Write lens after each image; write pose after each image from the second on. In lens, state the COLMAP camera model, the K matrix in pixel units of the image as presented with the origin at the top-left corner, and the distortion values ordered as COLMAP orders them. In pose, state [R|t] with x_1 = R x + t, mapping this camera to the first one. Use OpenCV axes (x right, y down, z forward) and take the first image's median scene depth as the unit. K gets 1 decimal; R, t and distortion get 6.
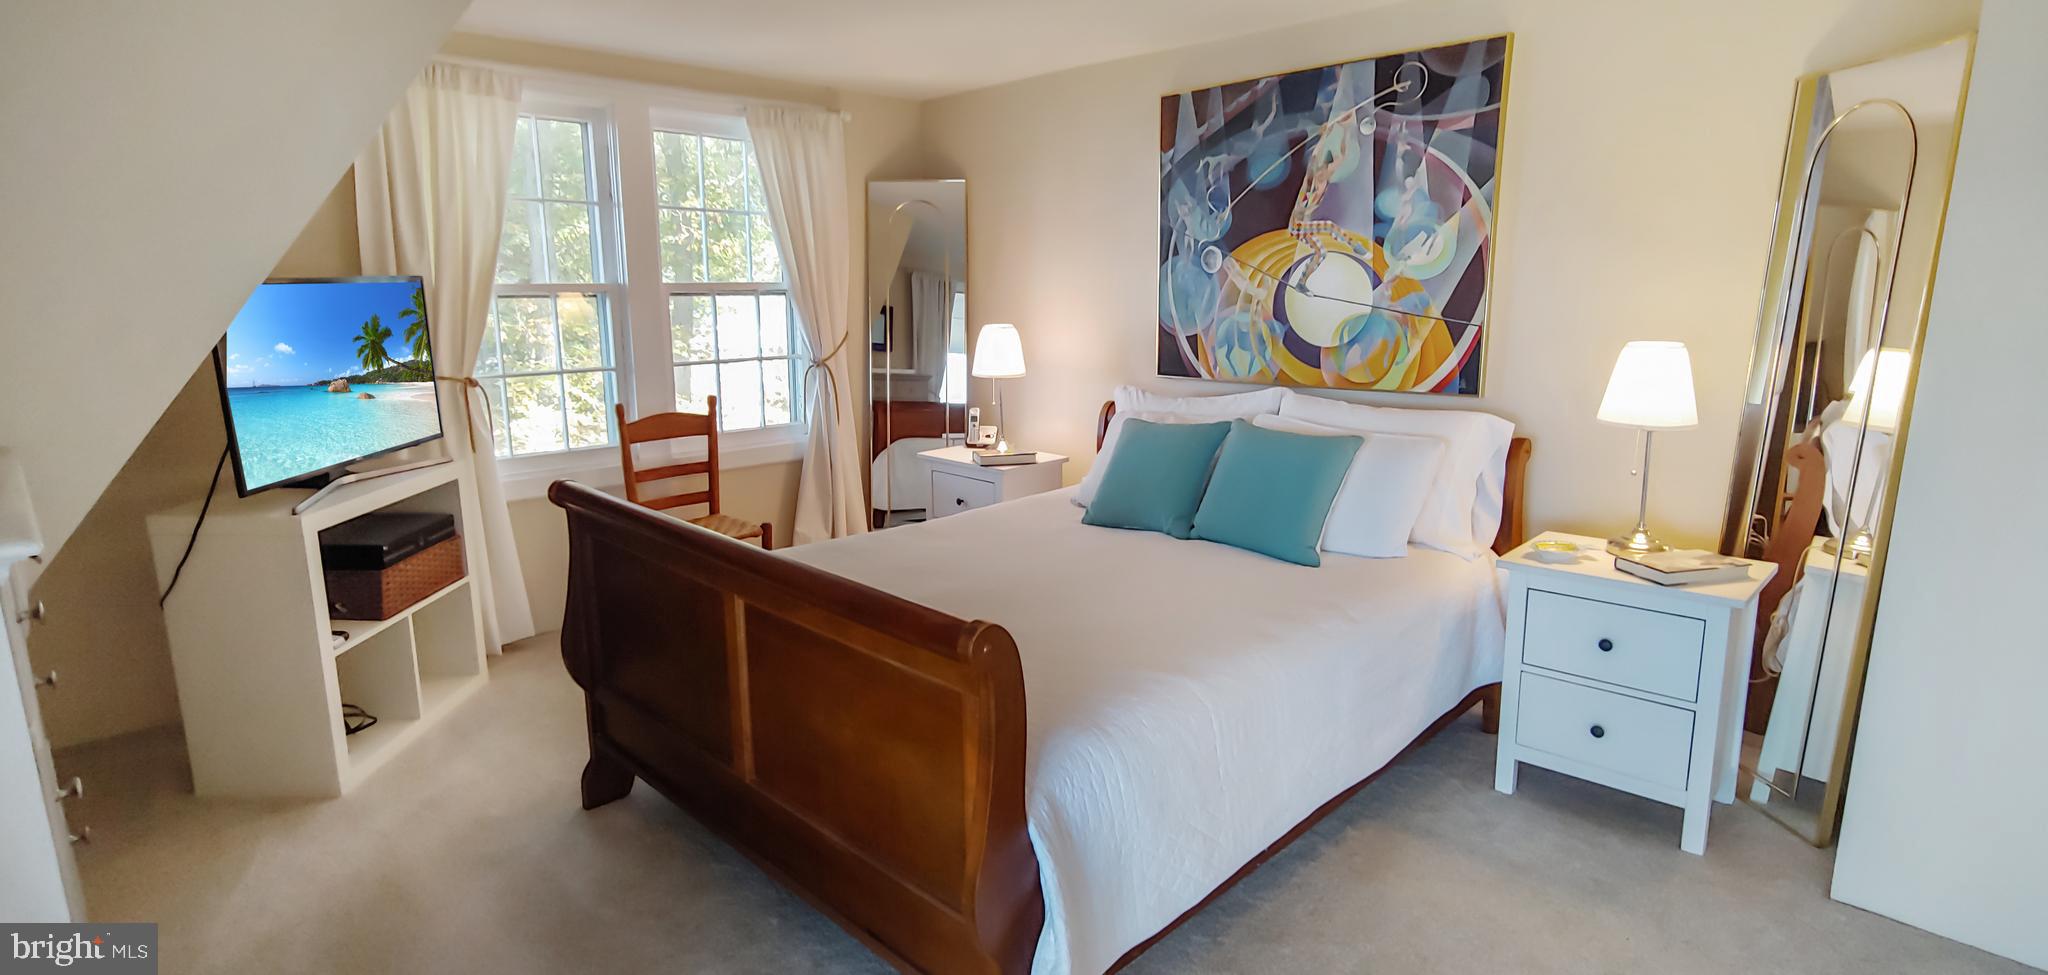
lens RADIAL K [[1023.1, 0, 1024.0], [0, 1023.1, 487.5], [0, 0, 1]] dist [0.003553, 0.001458]
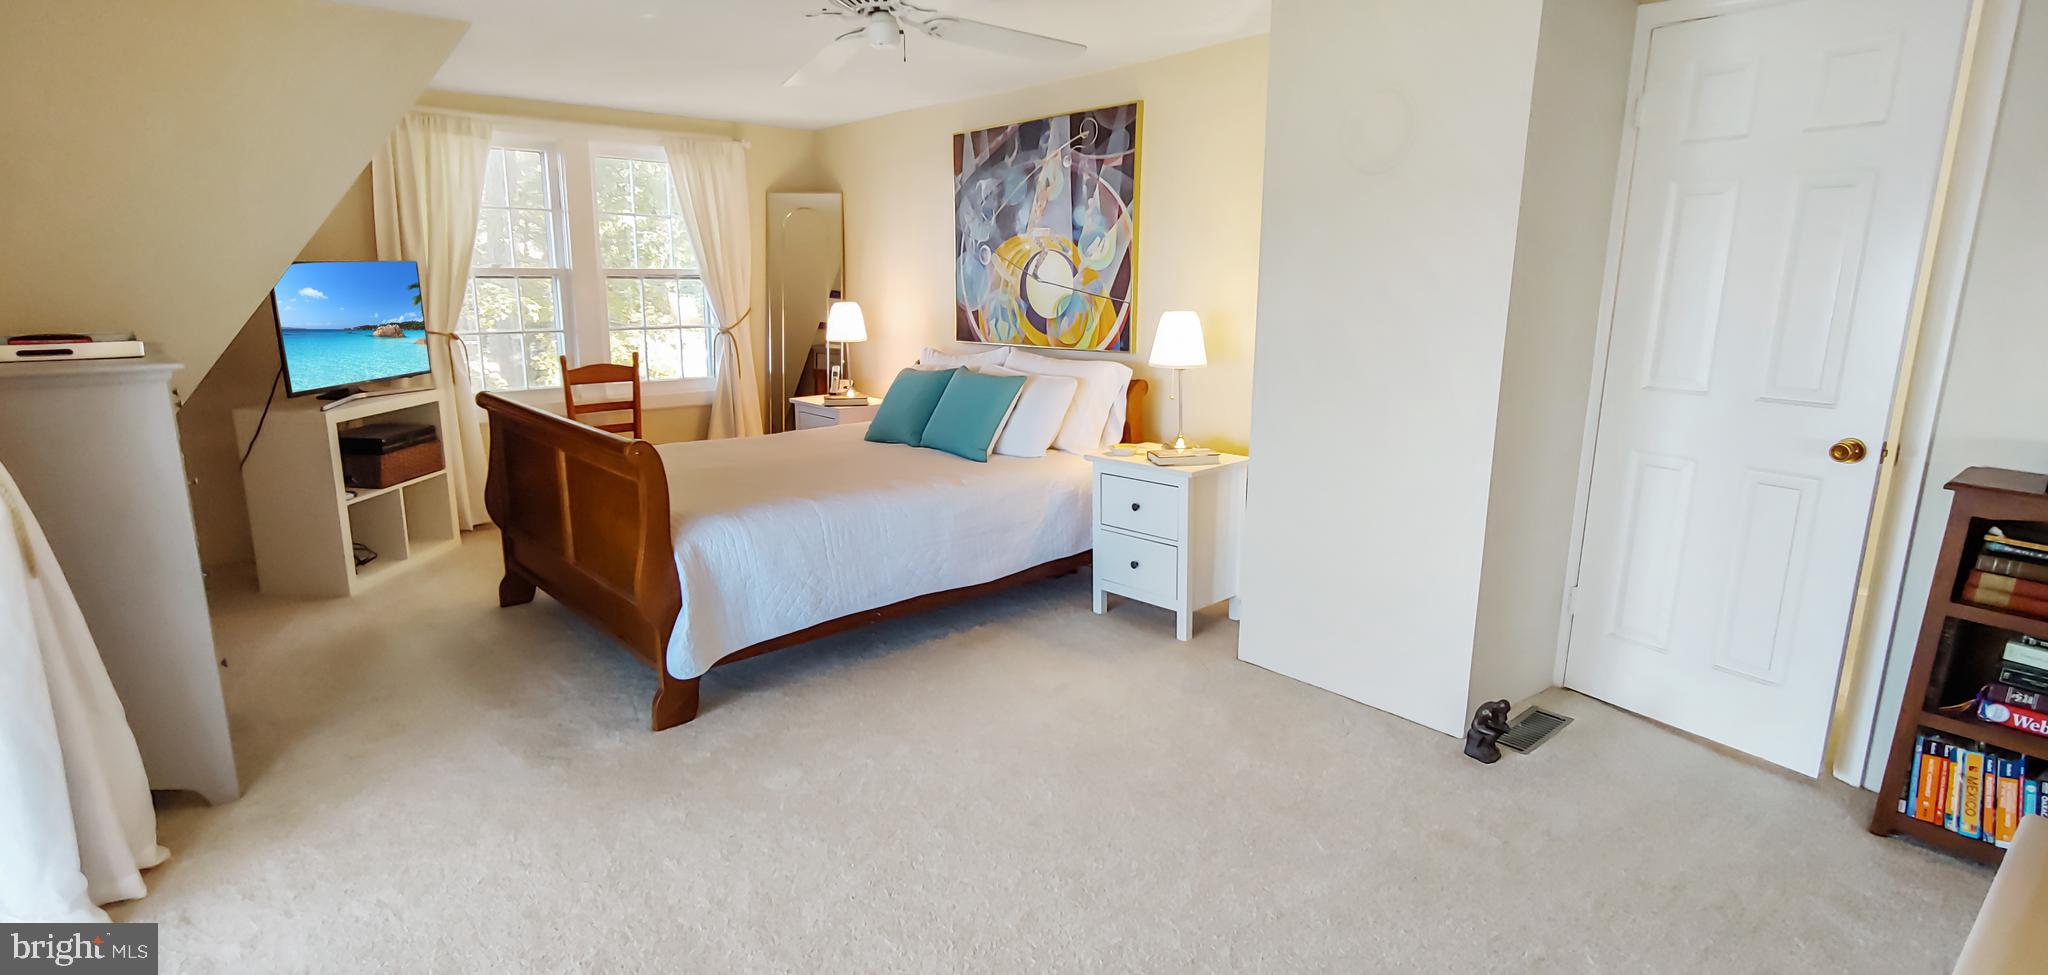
lens RADIAL K [[1019.7, 0, 1033.1], [0, 1019.7, 488.3], [0, 0, 1]] dist [-0.002942, 0.001493]
pose [[0.998608, 0.020695, -0.048510, 0.352149], [-0.020391, 0.999769, 0.006754, 0.085710], [0.048638, -0.005756, 0.998800, -0.393048]]
